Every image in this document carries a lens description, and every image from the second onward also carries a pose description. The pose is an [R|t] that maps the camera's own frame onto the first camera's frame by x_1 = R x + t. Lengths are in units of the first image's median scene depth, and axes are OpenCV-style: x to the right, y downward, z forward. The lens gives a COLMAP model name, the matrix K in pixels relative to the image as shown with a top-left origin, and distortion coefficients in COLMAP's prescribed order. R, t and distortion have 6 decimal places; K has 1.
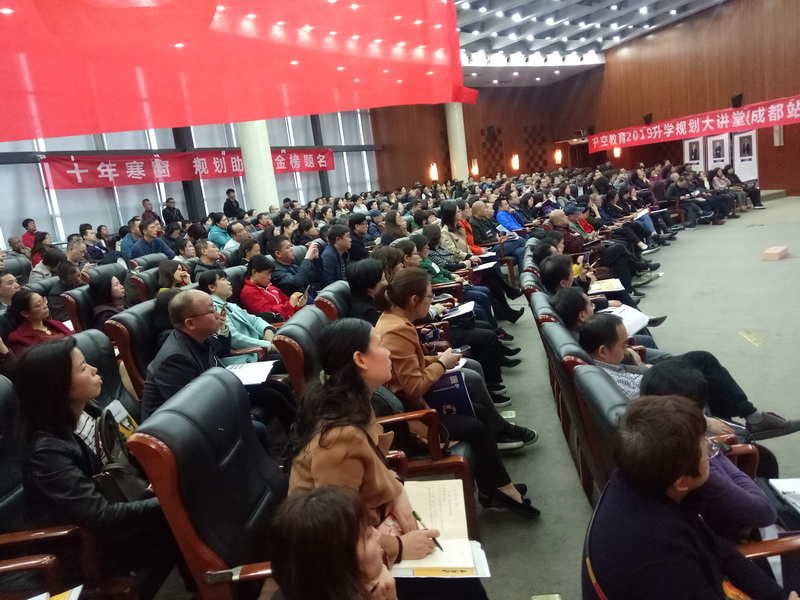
lens RADIAL K [[568.3, 0, 400.0], [0, 568.3, 300.0], [0, 0, 1]] dist [0.031106, -0.066365]
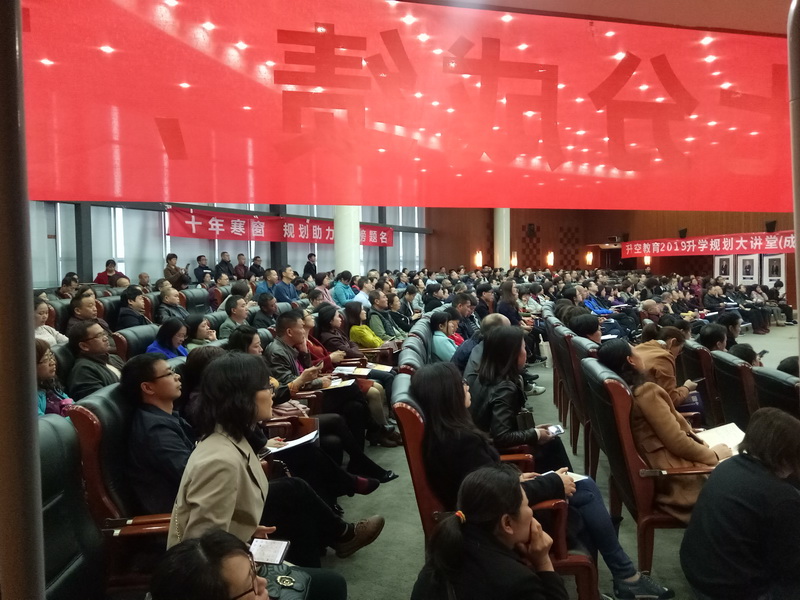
lens RADIAL K [[568.3, 0, 400.0], [0, 568.3, 300.0], [0, 0, 1]] dist [0.031106, -0.066365]
pose [[0.993737, 0.111526, -0.006940, -0.083418], [-0.111381, 0.983643, -0.141568, 0.022481], [-0.008962, 0.141455, 0.989904, -0.055728]]
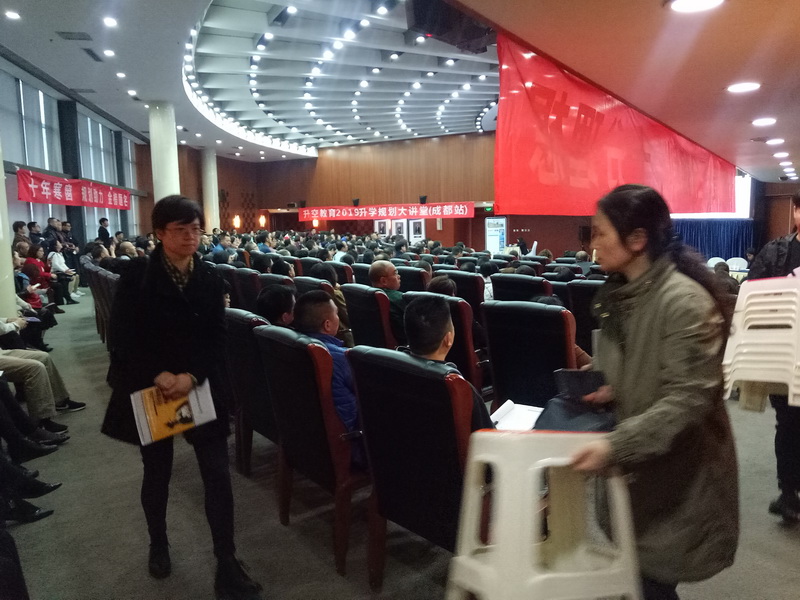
lens RADIAL K [[568.3, 0, 400.0], [0, 568.3, 300.0], [0, 0, 1]] dist [0.031106, -0.066365]
pose [[0.740796, 0.016657, 0.671523, -0.460977], [0.062068, 0.993718, -0.093120, 0.068396], [-0.668856, 0.110663, 0.735109, -0.099961]]
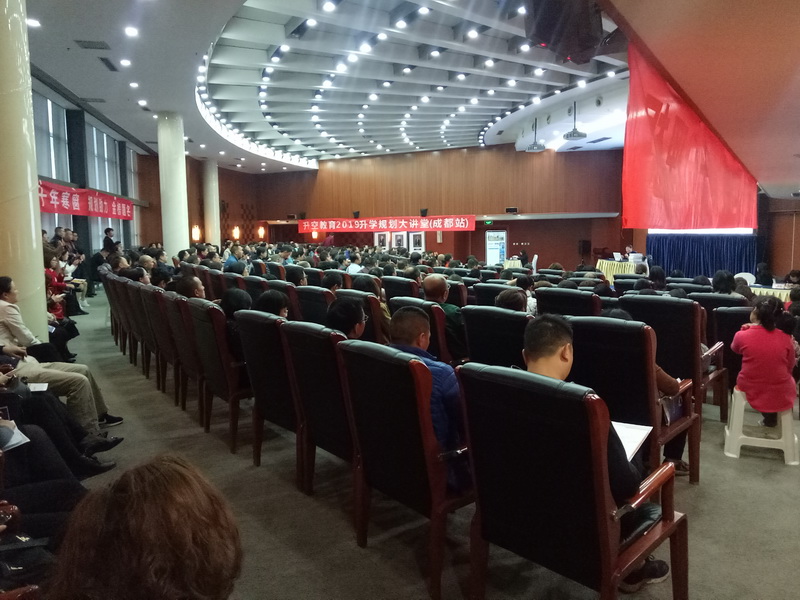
lens RADIAL K [[568.3, 0, 400.0], [0, 568.3, 300.0], [0, 0, 1]] dist [0.031106, -0.066365]
pose [[0.732146, 0.036664, 0.680160, -0.472210], [0.056173, 0.991899, -0.113934, 0.066634], [-0.678828, 0.121623, 0.724155, -0.085818]]
